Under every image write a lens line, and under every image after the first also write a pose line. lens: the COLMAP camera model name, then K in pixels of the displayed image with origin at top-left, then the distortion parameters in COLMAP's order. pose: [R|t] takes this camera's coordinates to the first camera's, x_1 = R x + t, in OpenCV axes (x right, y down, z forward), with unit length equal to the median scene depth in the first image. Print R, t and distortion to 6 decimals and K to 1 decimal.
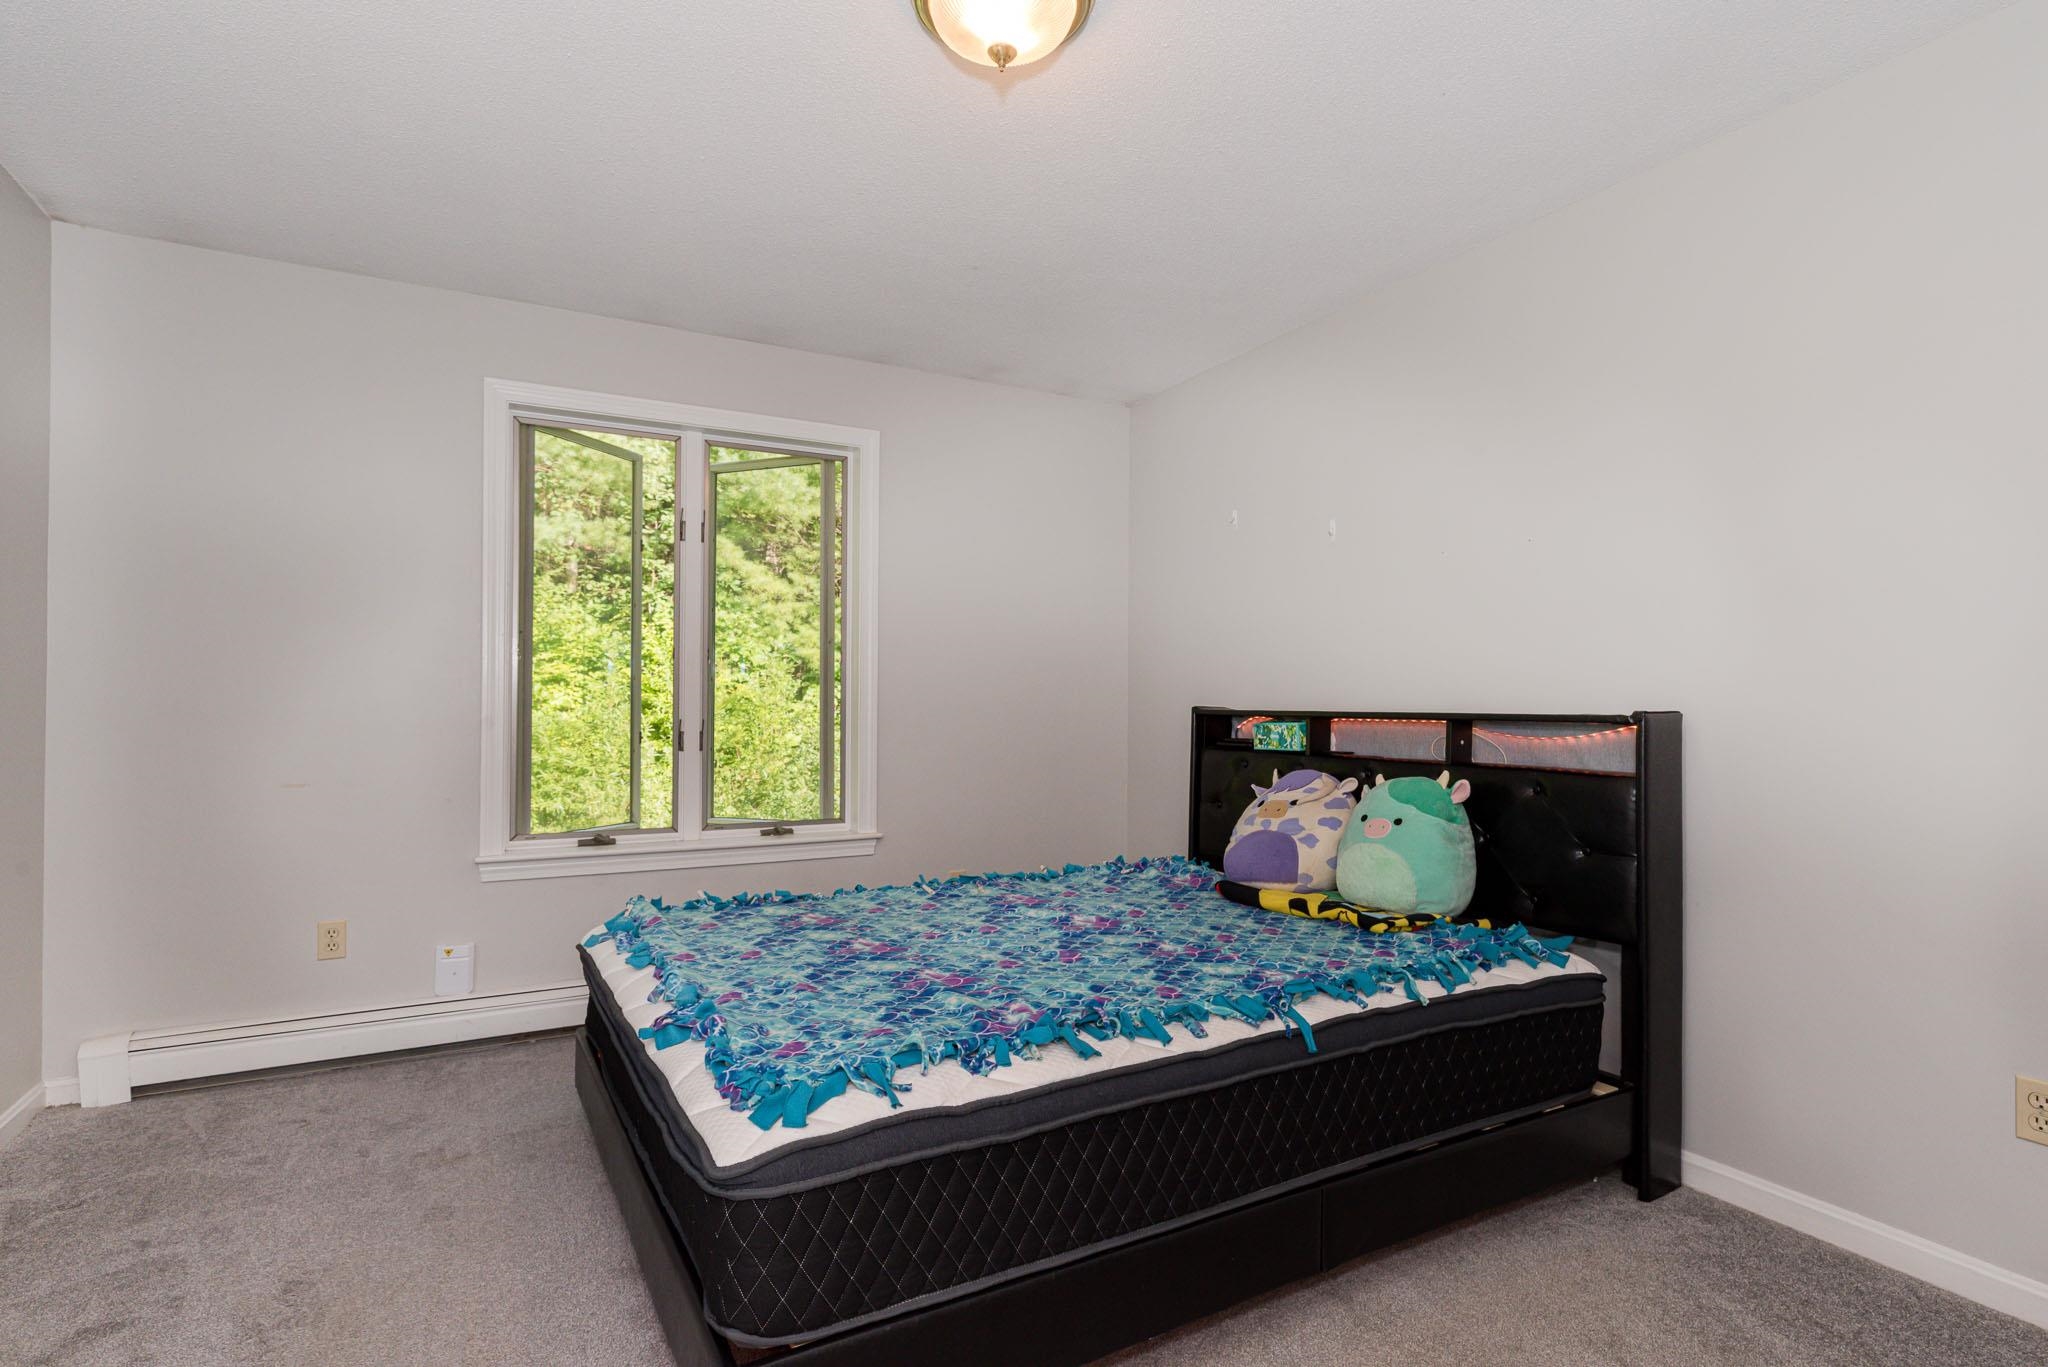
lens RADIAL K [[1005.9, 0, 1019.2], [0, 1005.9, 691.5], [0, 0, 1]] dist [0.000360, -0.000393]
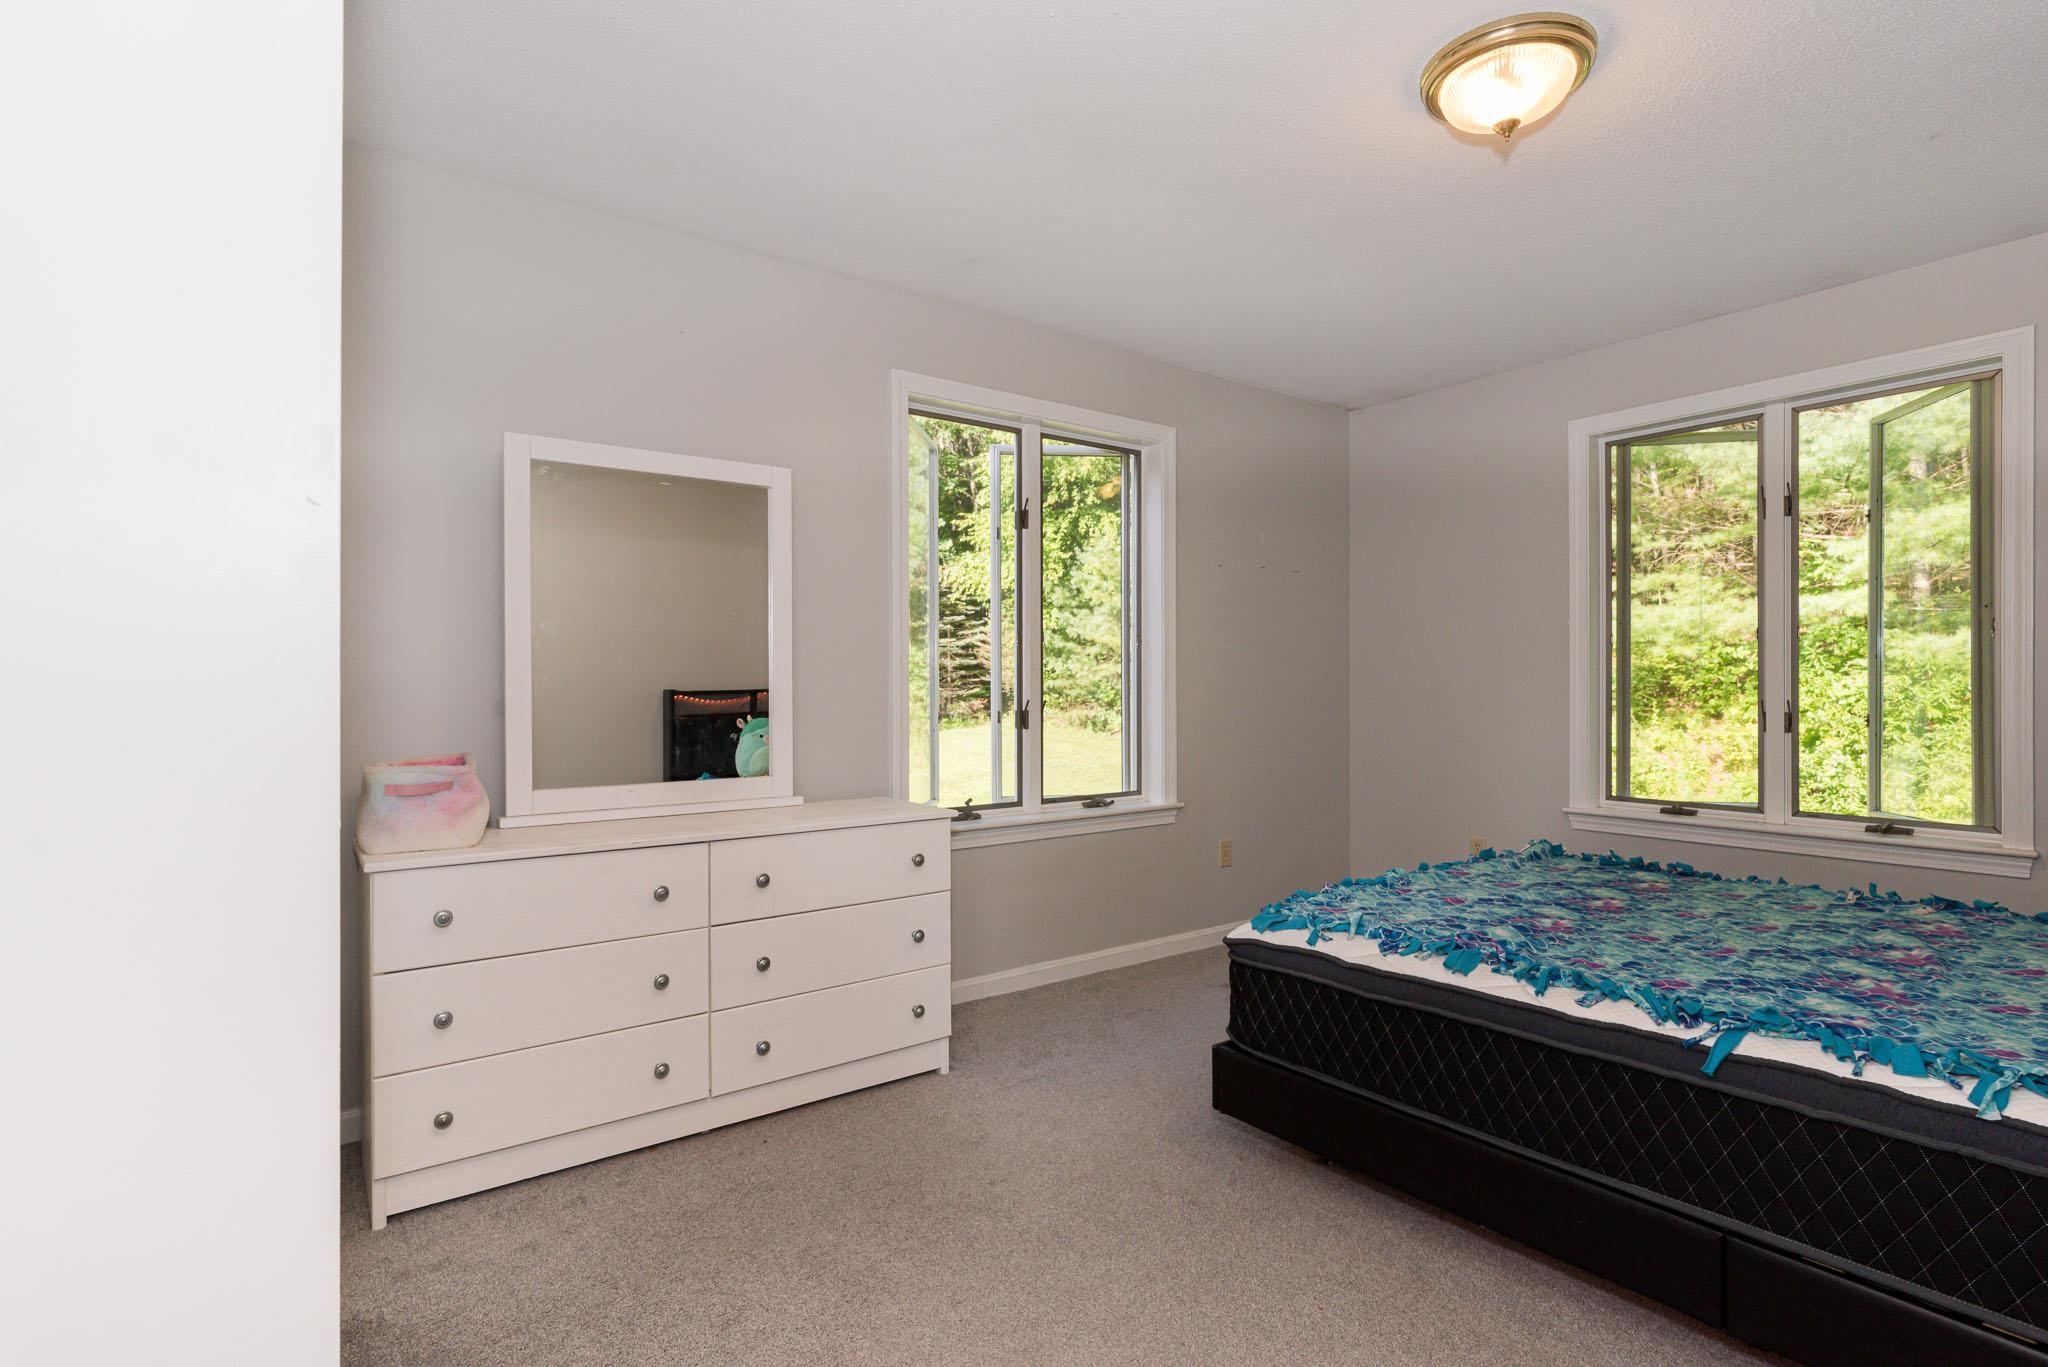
lens RADIAL K [[1005.9, 0, 1019.2], [0, 1005.9, 691.5], [0, 0, 1]] dist [0.000360, -0.000393]
pose [[0.140847, 0.001196, -0.990031, 5.472837], [0.018292, 0.999825, 0.003810, 0.019120], [0.989862, -0.018646, 0.140800, 1.369524]]
